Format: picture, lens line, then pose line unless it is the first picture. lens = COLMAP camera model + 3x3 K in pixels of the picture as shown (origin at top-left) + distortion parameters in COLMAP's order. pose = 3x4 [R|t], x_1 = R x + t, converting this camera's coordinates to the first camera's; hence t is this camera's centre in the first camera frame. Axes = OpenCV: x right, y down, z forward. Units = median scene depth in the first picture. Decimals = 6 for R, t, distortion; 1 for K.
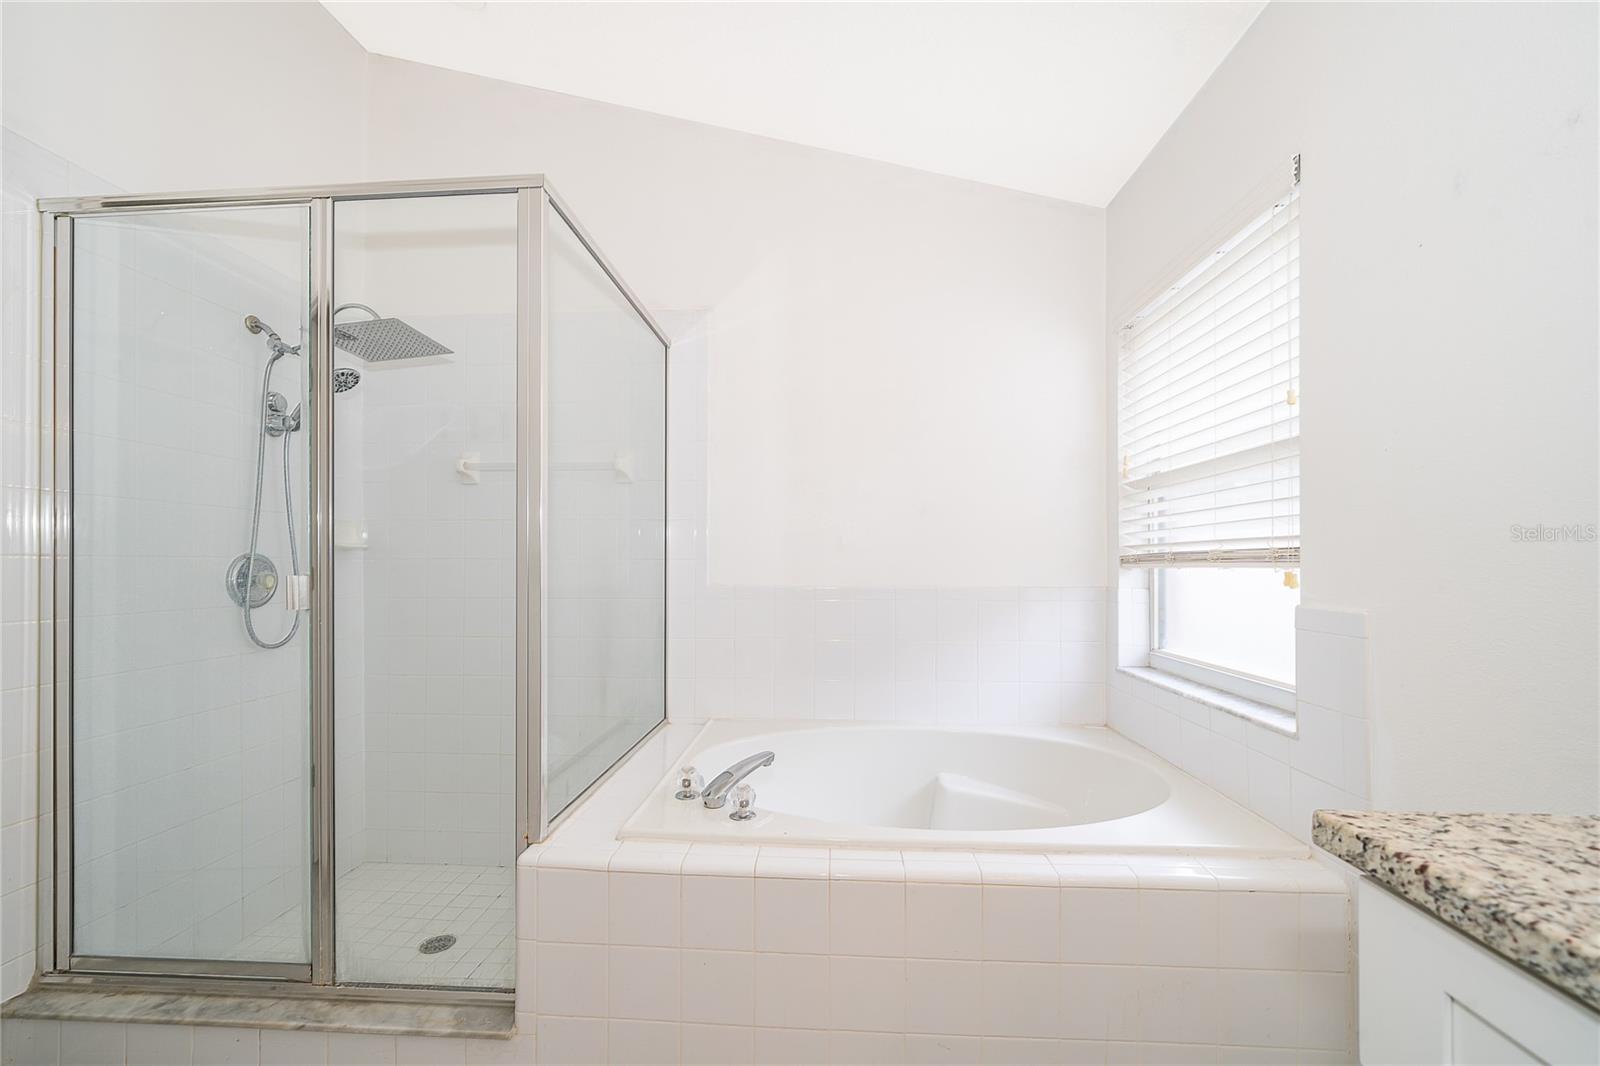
lens RADIAL K [[637.6, 0, 795.9], [0, 637.6, 559.8], [0, 0, 1]] dist [-0.001245, -0.000095]
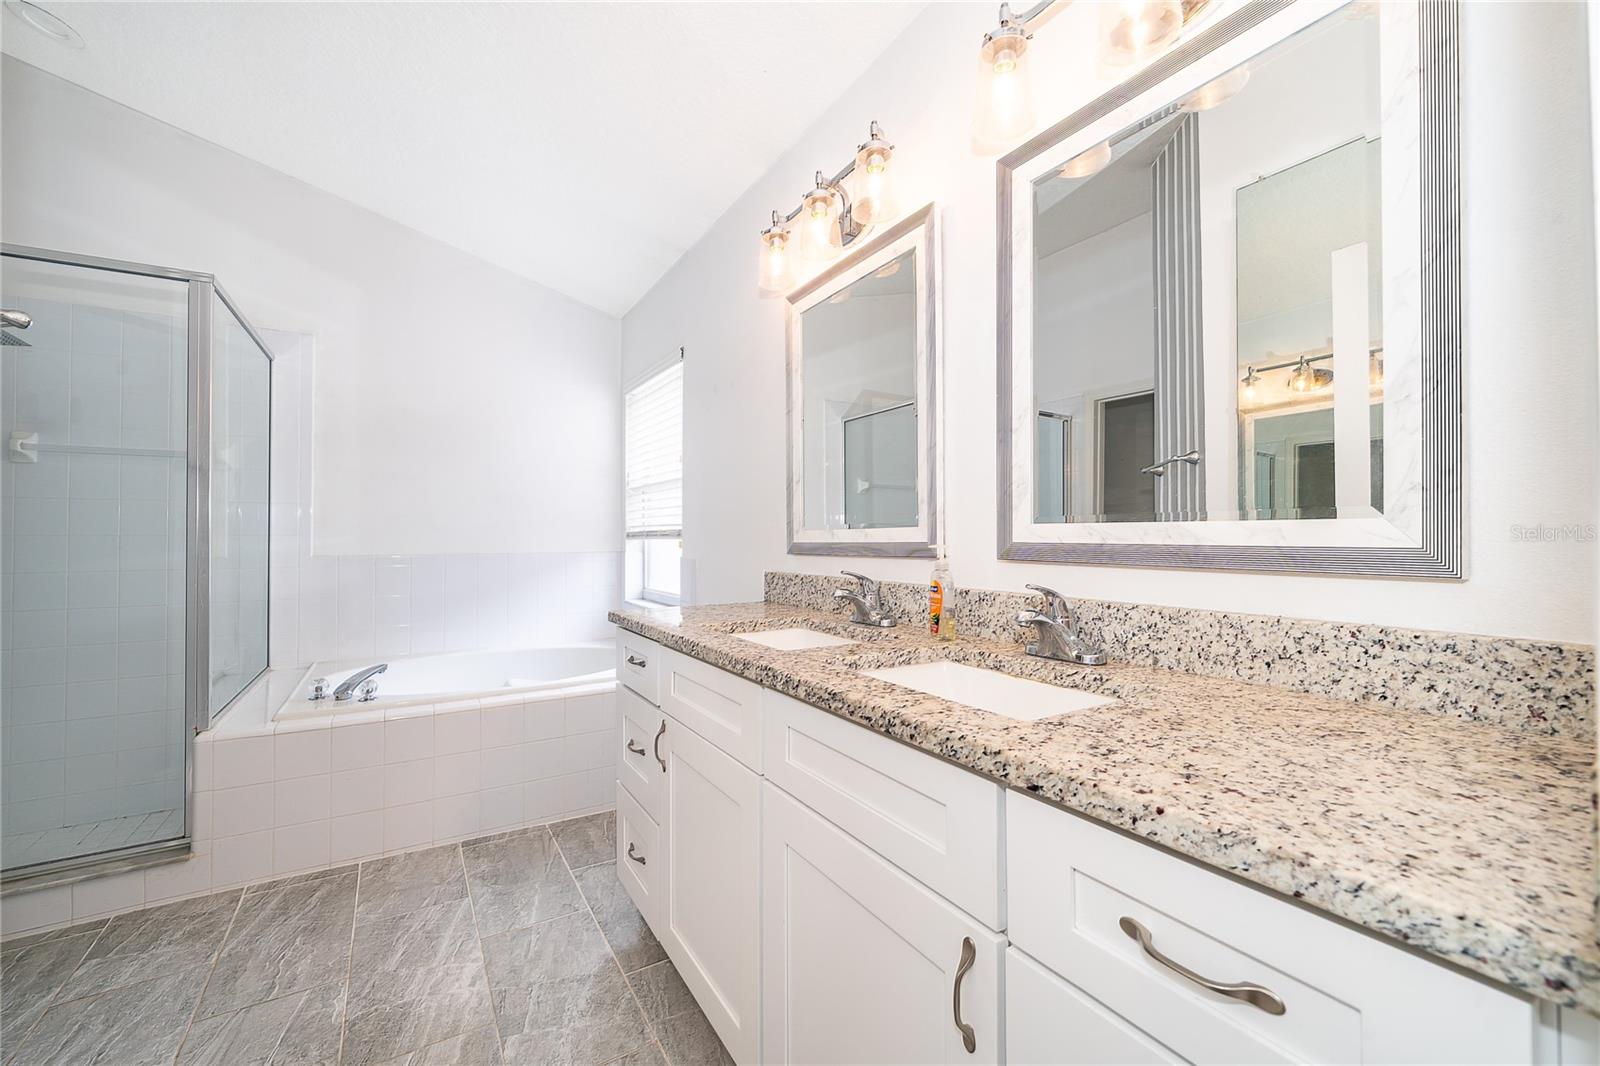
lens RADIAL K [[655.6, 0, 796.1], [0, 655.6, 528.3], [0, 0, 1]] dist [-0.002928, -0.000389]
pose [[0.825776, 0.002278, 0.563993, -0.113931], [0.002089, 0.999973, -0.007097, -0.005300], [-0.563994, 0.007039, 0.825749, -0.856360]]
